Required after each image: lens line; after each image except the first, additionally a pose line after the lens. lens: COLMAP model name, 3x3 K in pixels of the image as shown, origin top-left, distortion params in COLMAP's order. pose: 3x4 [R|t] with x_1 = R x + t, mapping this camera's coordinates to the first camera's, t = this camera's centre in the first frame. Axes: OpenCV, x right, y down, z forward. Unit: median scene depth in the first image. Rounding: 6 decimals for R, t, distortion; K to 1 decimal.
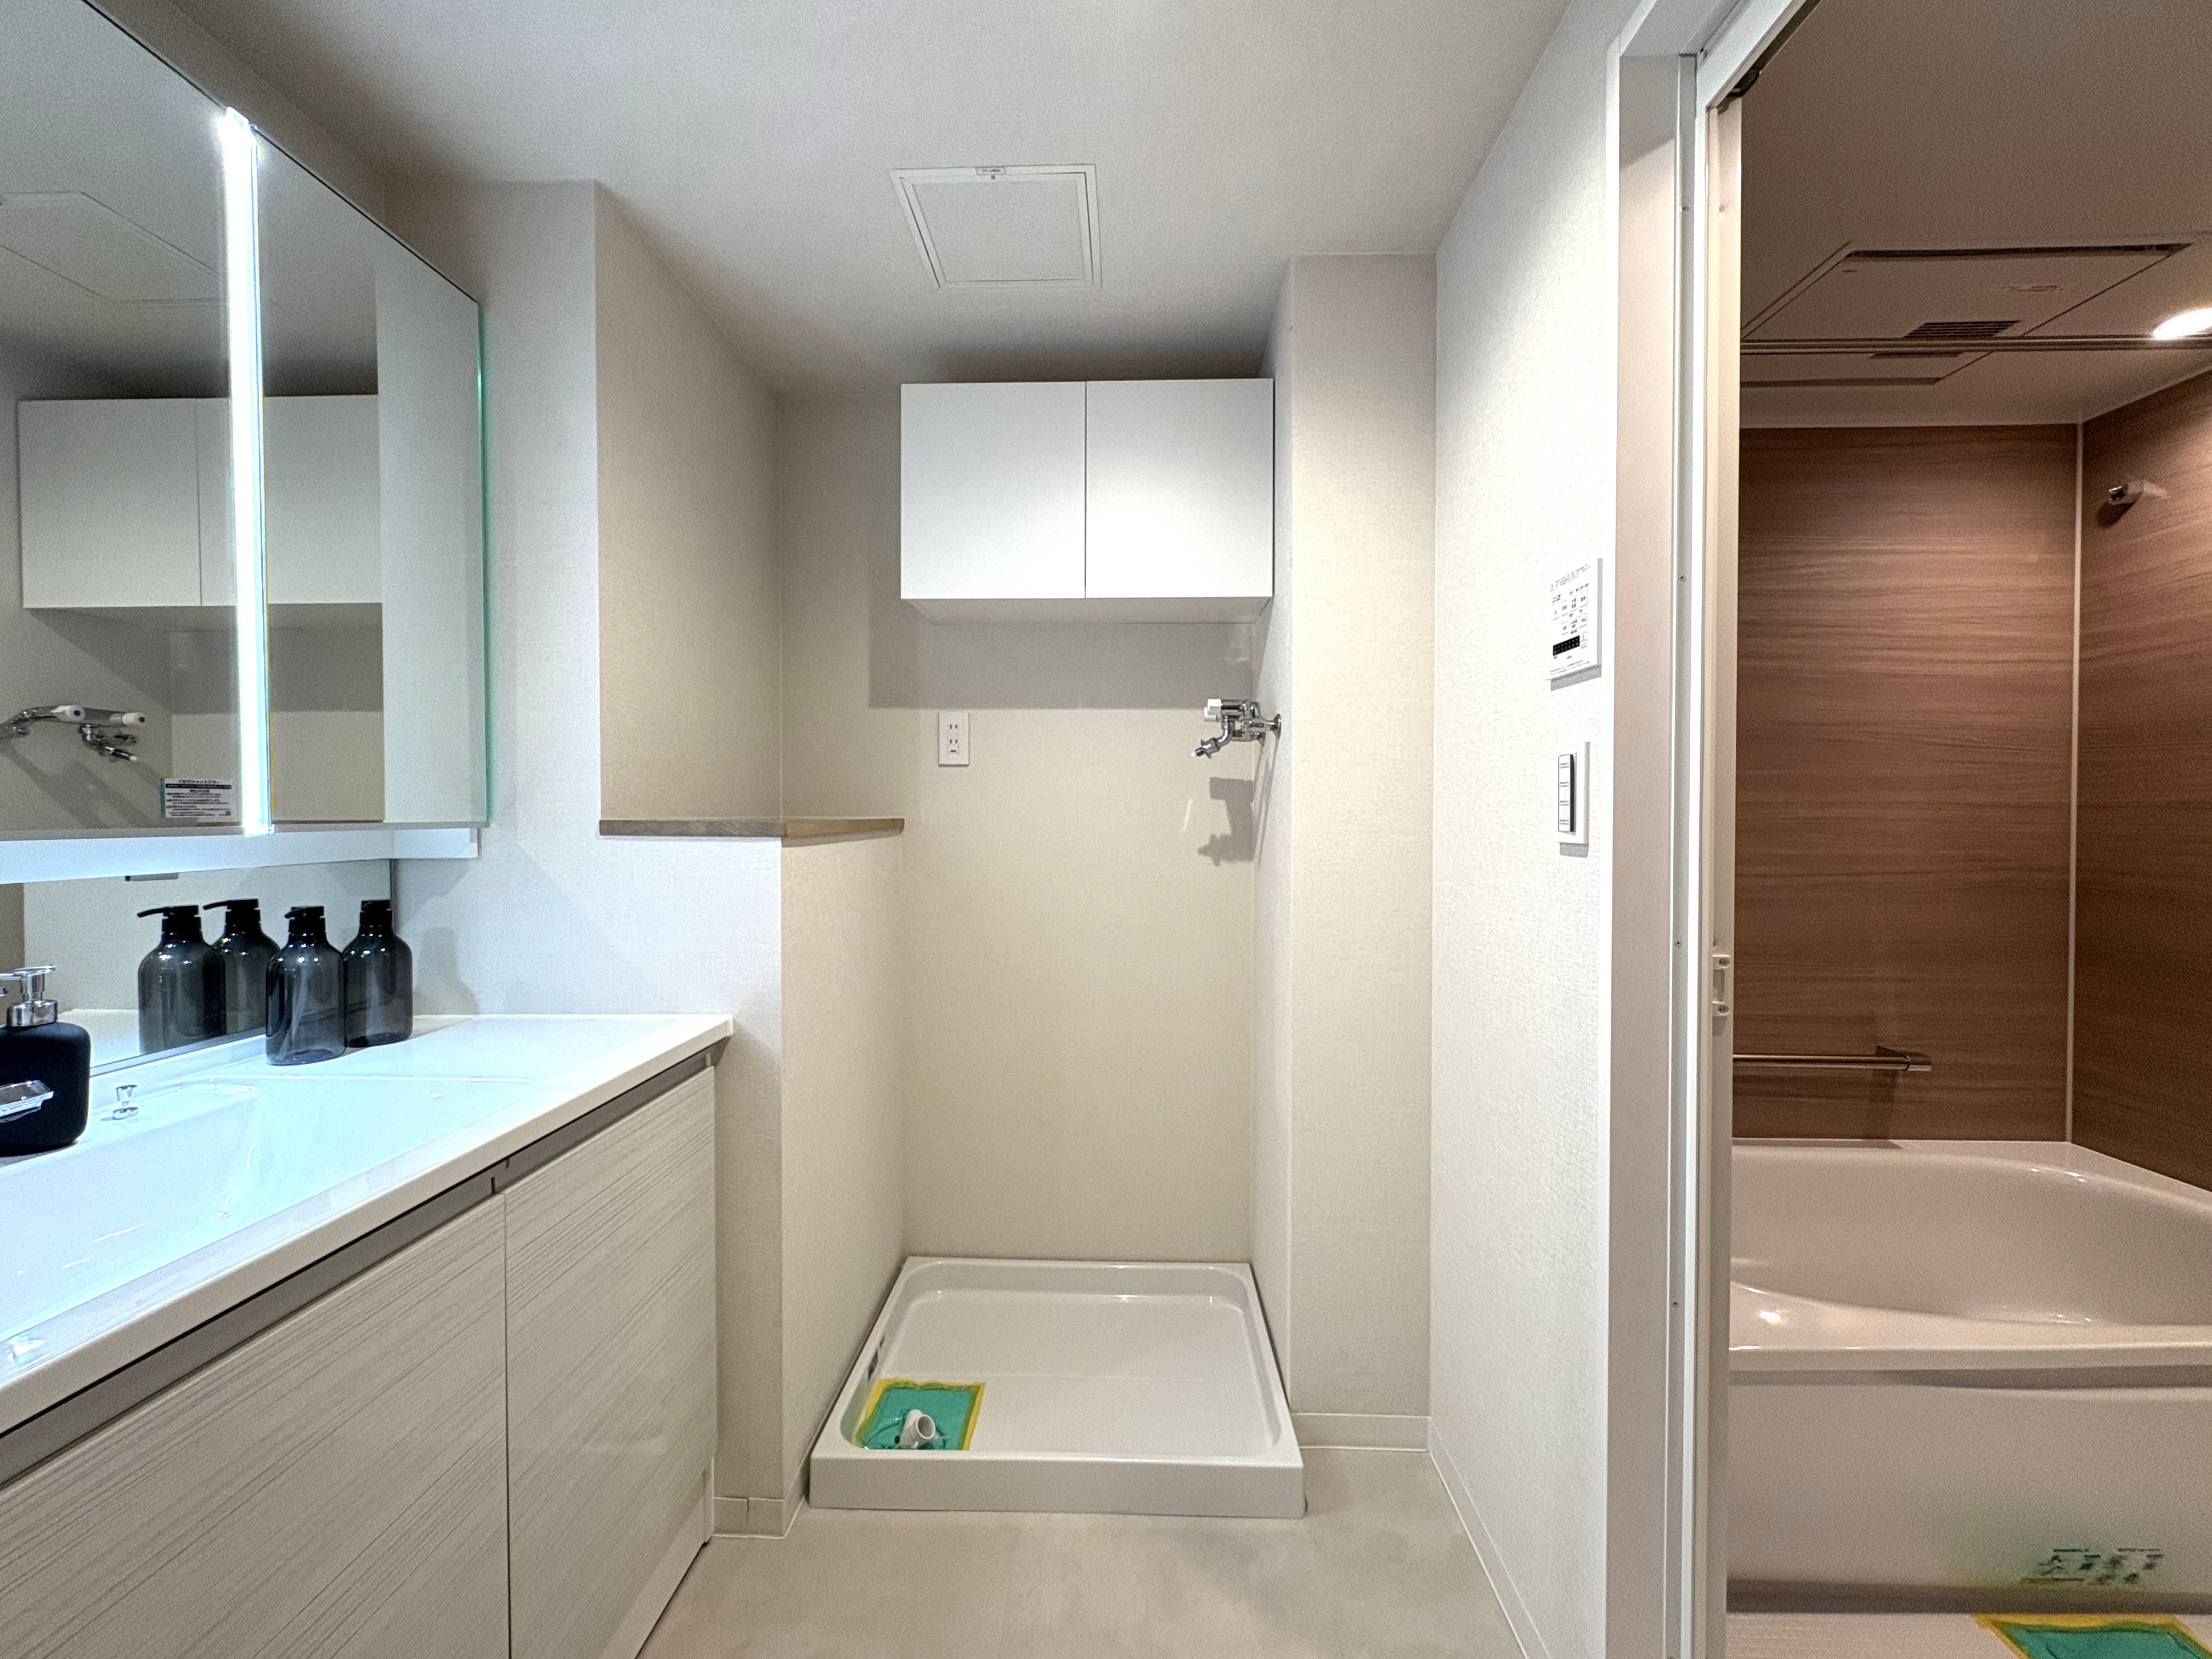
lens RADIAL K [[871.7, 0, 1110.5], [0, 871.7, 830.2], [0, 0, 1]] dist [-0.002430, 0.000236]
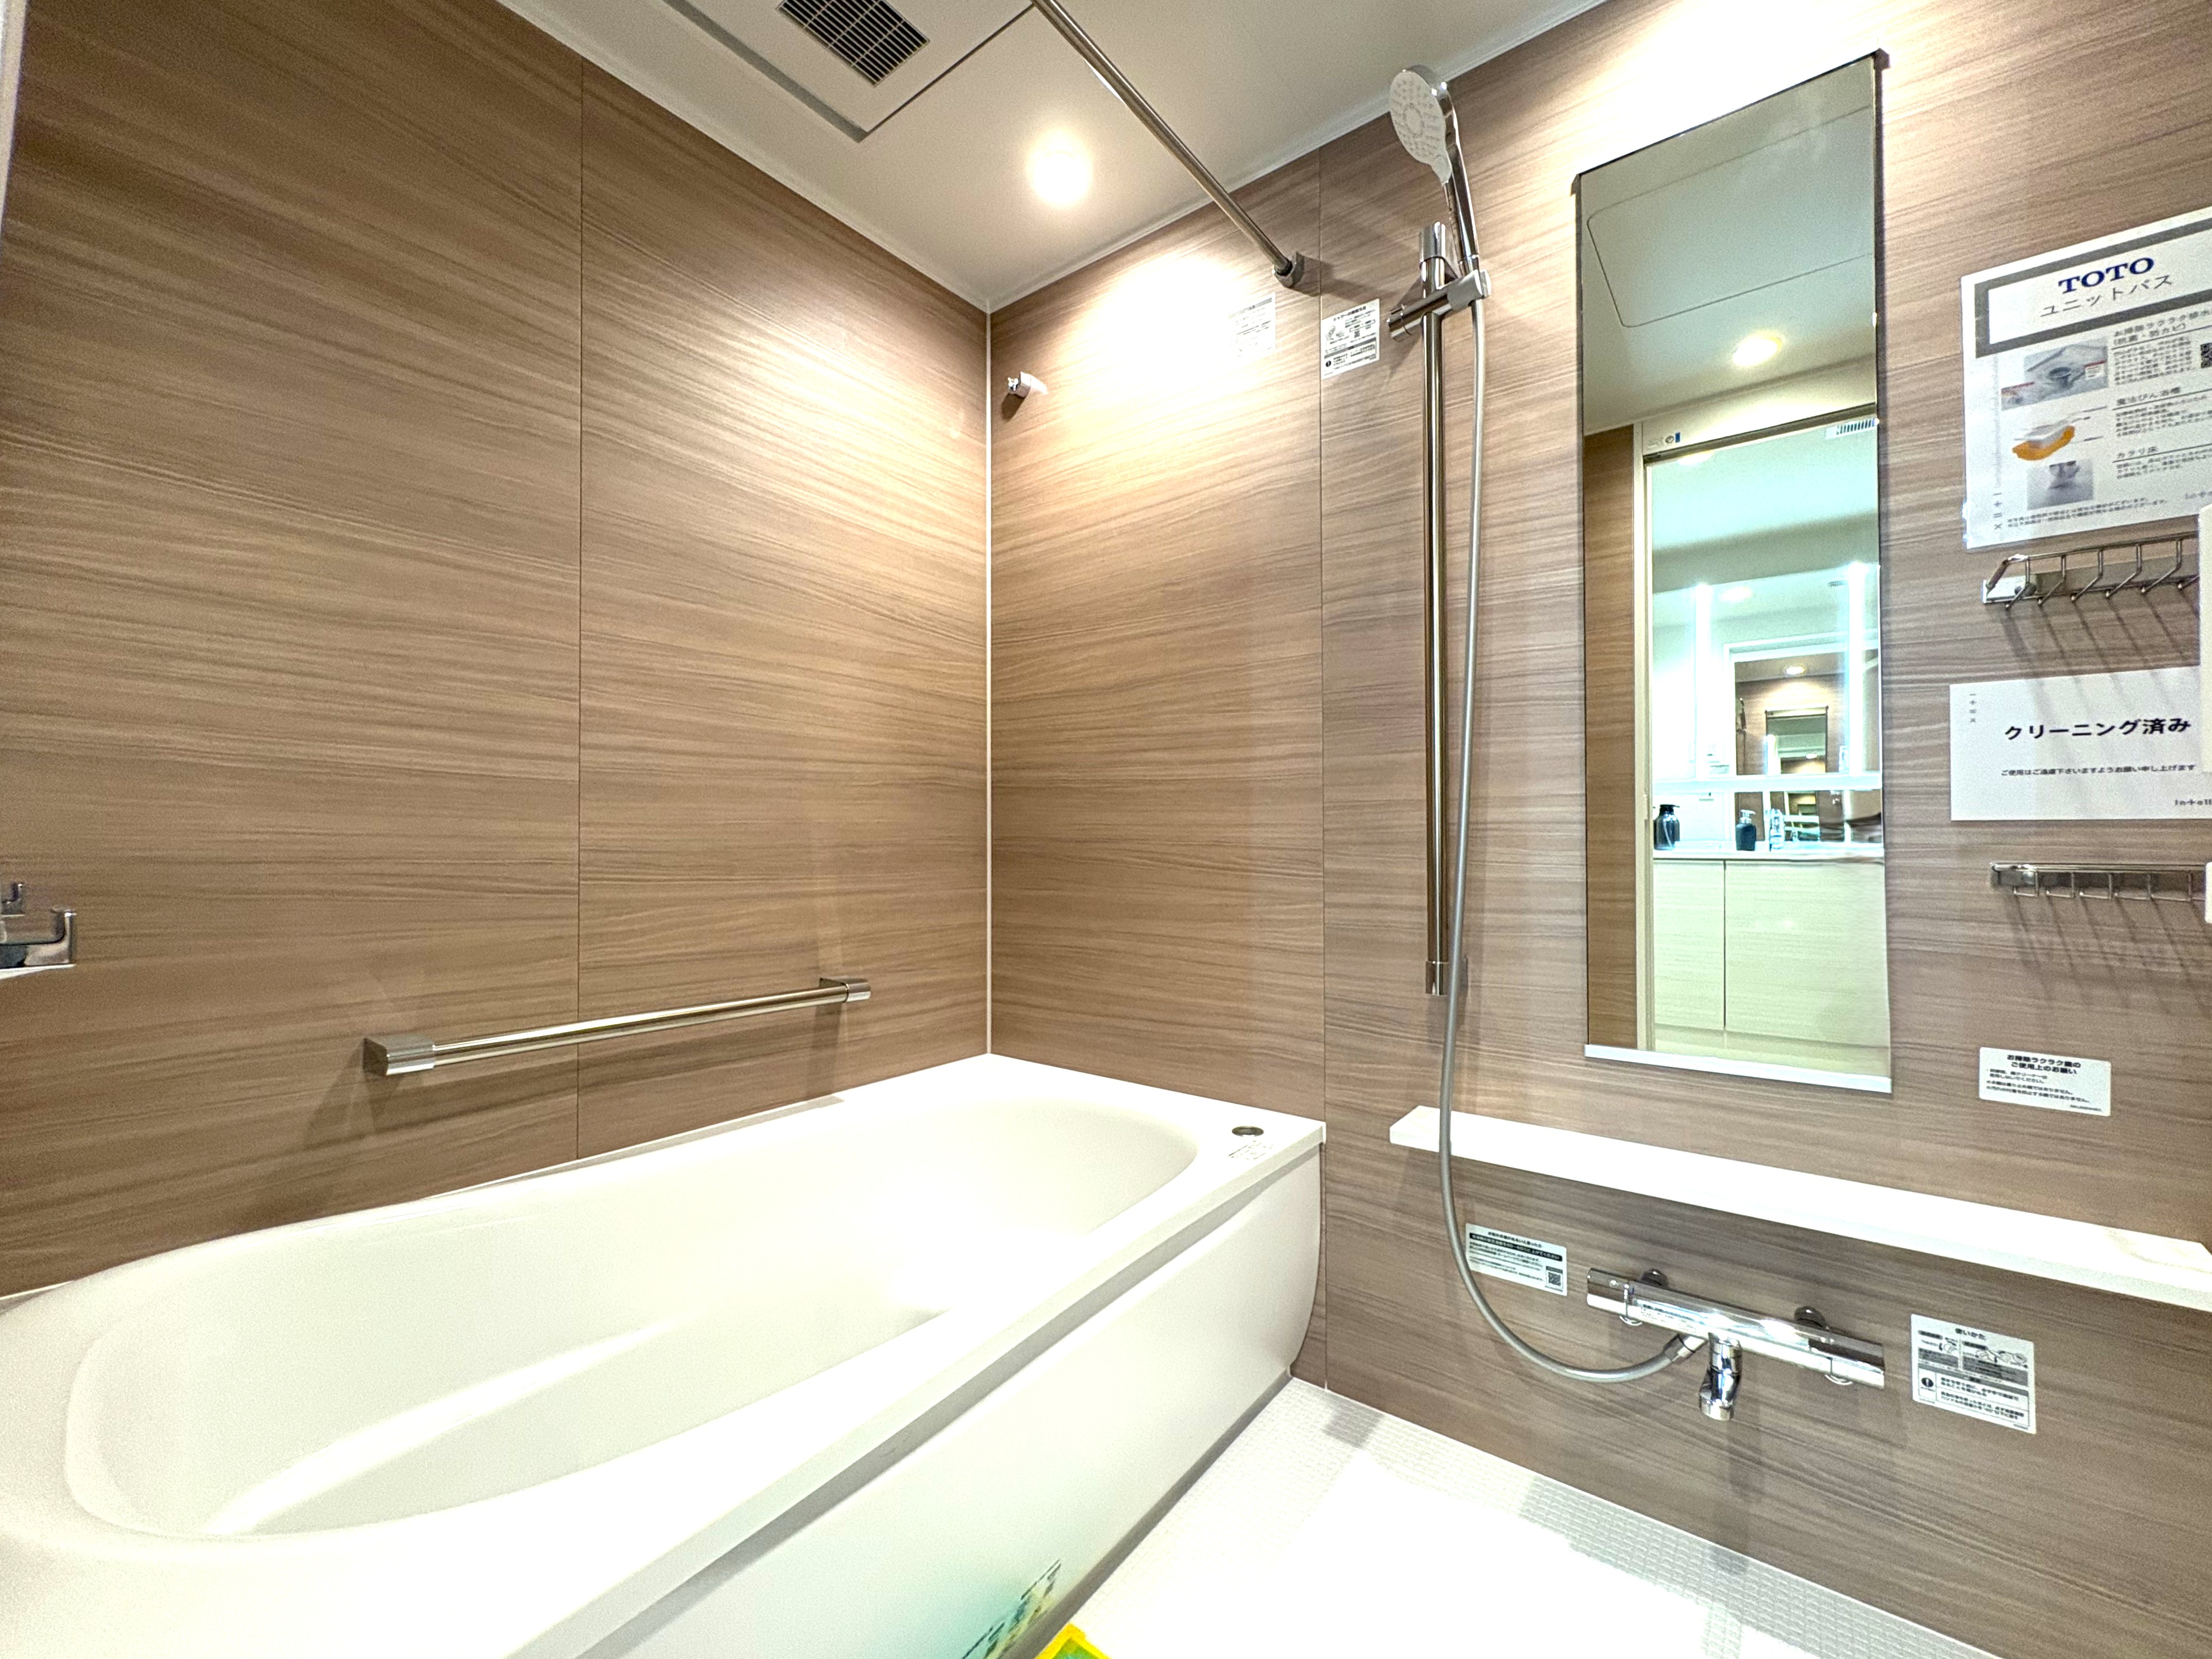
lens RADIAL K [[886.3, 0, 1106.0], [0, 886.3, 833.9], [0, 0, 1]] dist [-0.001282, -0.000503]
pose [[0.586010, 0.006864, 0.810275, 0.387124], [0.015186, 0.999695, -0.019452, 0.138697], [-0.810162, 0.023704, 0.585727, 0.320539]]
